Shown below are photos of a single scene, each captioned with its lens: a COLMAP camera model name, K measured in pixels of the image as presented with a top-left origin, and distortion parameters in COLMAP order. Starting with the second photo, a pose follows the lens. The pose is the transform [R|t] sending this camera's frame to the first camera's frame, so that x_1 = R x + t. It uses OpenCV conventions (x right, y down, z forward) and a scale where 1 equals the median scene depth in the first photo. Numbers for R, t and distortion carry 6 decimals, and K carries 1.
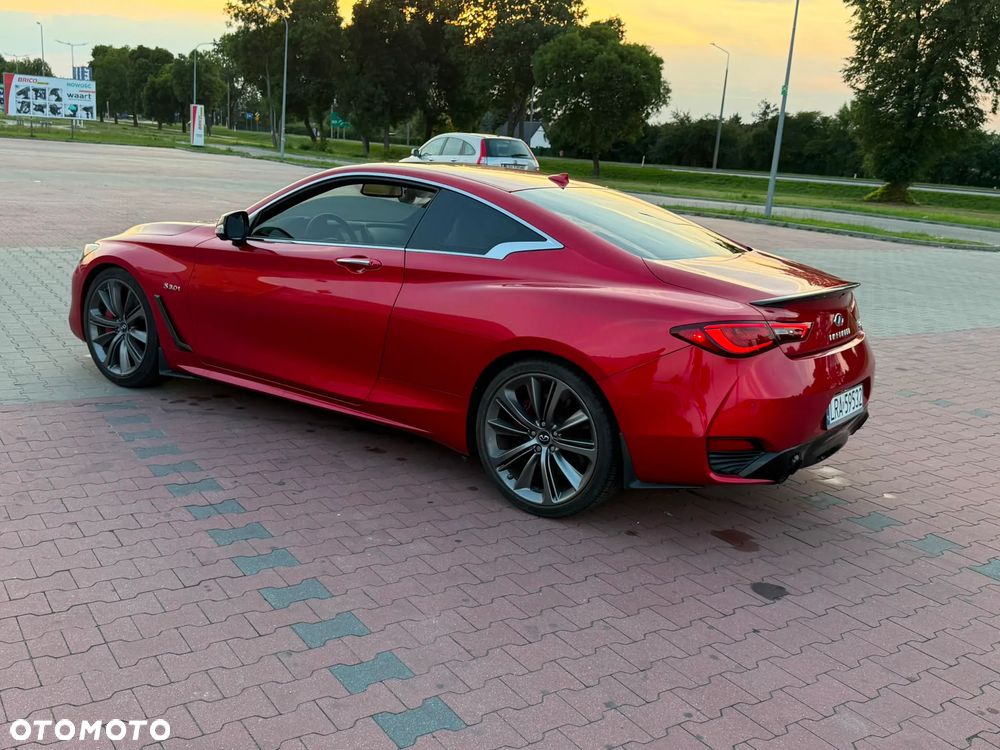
lens RADIAL K [[945.2, 0, 500.0], [0, 945.2, 375.0], [0, 0, 1]] dist [0.192138, -0.385718]
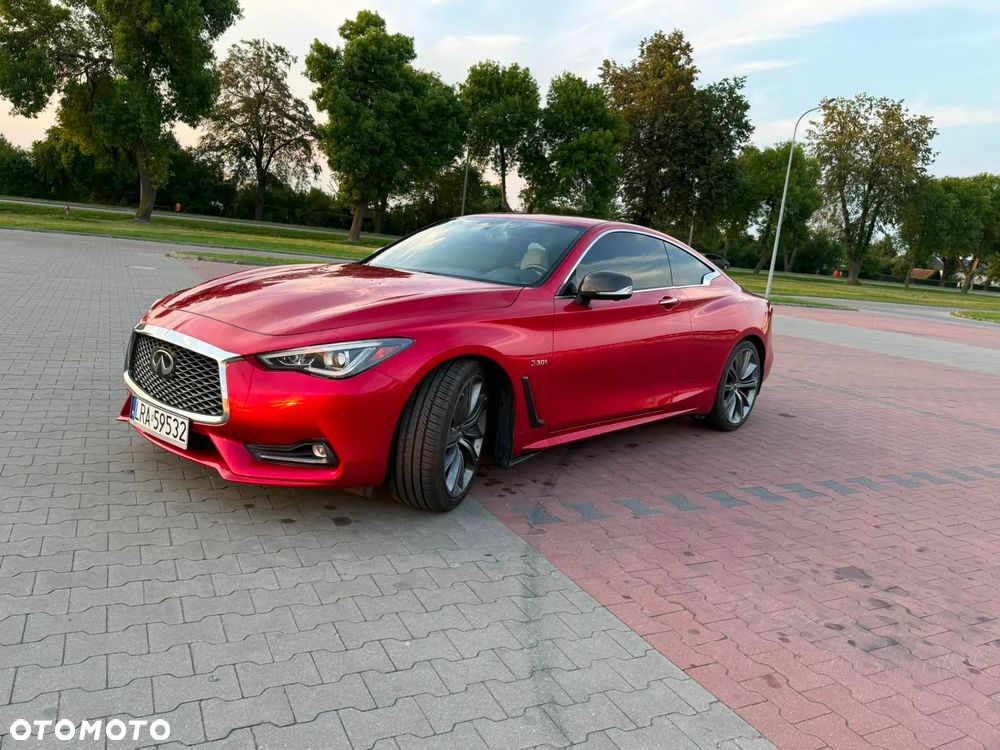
lens RADIAL K [[718.7, 0, 500.0], [0, 718.7, 375.0], [0, 0, 1]] dist [0.141913, -0.247010]
pose [[0.113008, -0.214215, 0.970227, -0.074360], [0.142104, 0.969929, 0.197597, -0.015923], [-0.983380, 0.115543, 0.140051, 0.071641]]
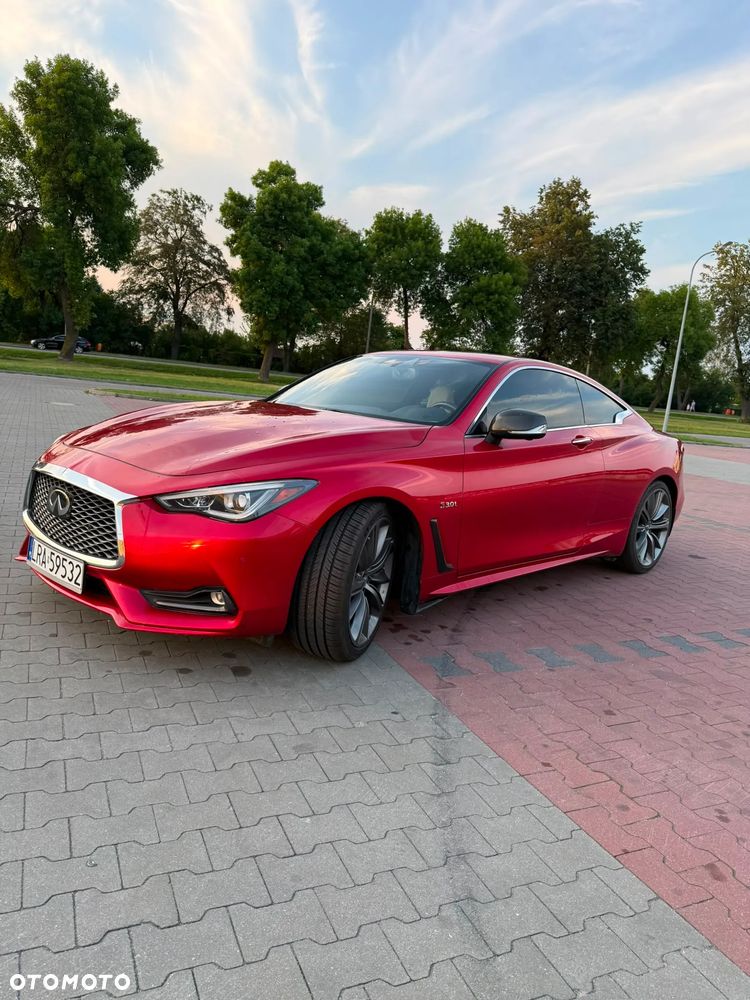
lens RADIAL K [[687.4, 0, 376.6], [0, 687.4, 502.8], [0, 0, 1]] dist [0.146559, -0.281614]
pose [[0.149327, -0.206463, 0.966993, -0.070409], [0.139743, 0.972548, 0.186070, -0.015805], [-0.978863, 0.107345, 0.174079, 0.072545]]
